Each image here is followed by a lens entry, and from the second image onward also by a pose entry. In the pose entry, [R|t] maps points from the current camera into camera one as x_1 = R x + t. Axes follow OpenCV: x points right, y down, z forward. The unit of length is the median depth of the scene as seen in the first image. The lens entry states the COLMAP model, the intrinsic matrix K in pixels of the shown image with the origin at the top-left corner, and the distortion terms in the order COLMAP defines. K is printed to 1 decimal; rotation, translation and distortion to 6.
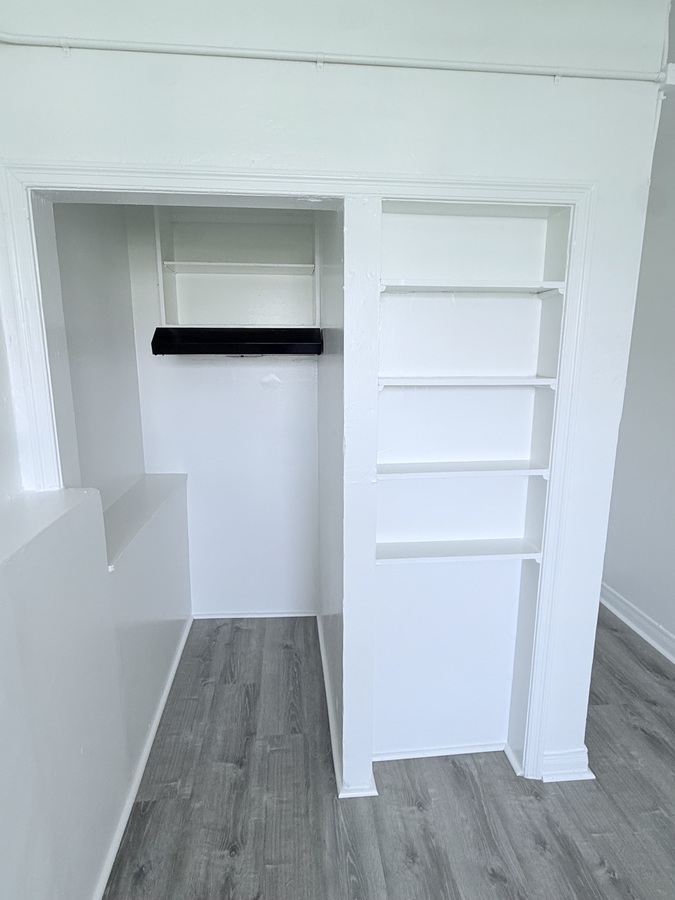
lens RADIAL K [[471.3, 0, 336.1], [0, 471.3, 442.7], [0, 0, 1]] dist [-0.007290, 0.000395]
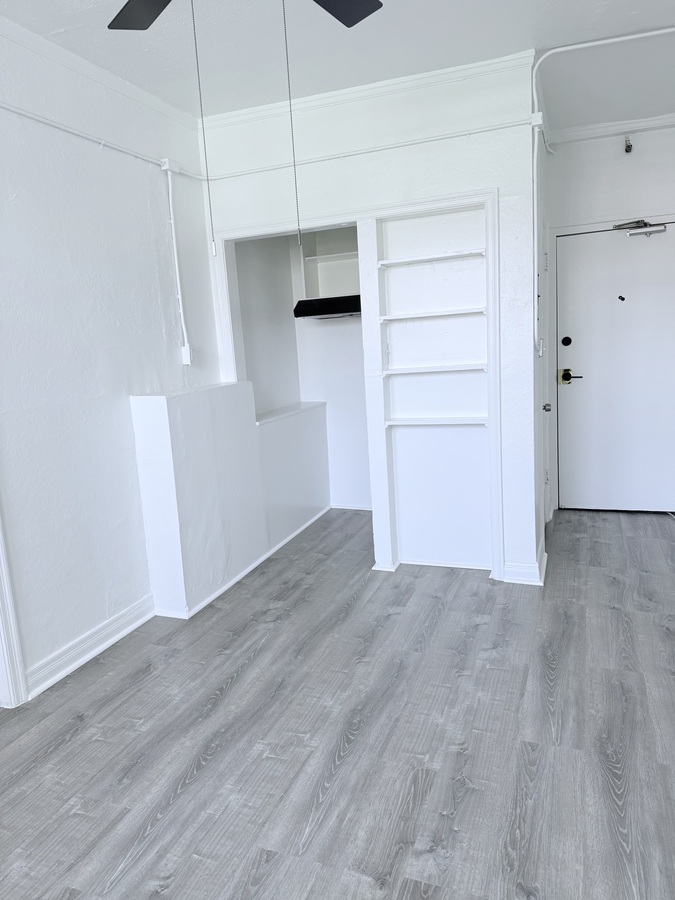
lens RADIAL K [[622.4, 0, 340.1], [0, 622.4, 452.0], [0, 0, 1]] dist [0.007091, -0.005000]
pose [[0.890453, 0.018255, -0.454709, 0.948679], [-0.020561, 0.999789, -0.000127, 0.356507], [0.454610, 0.009462, 0.890640, -1.082259]]
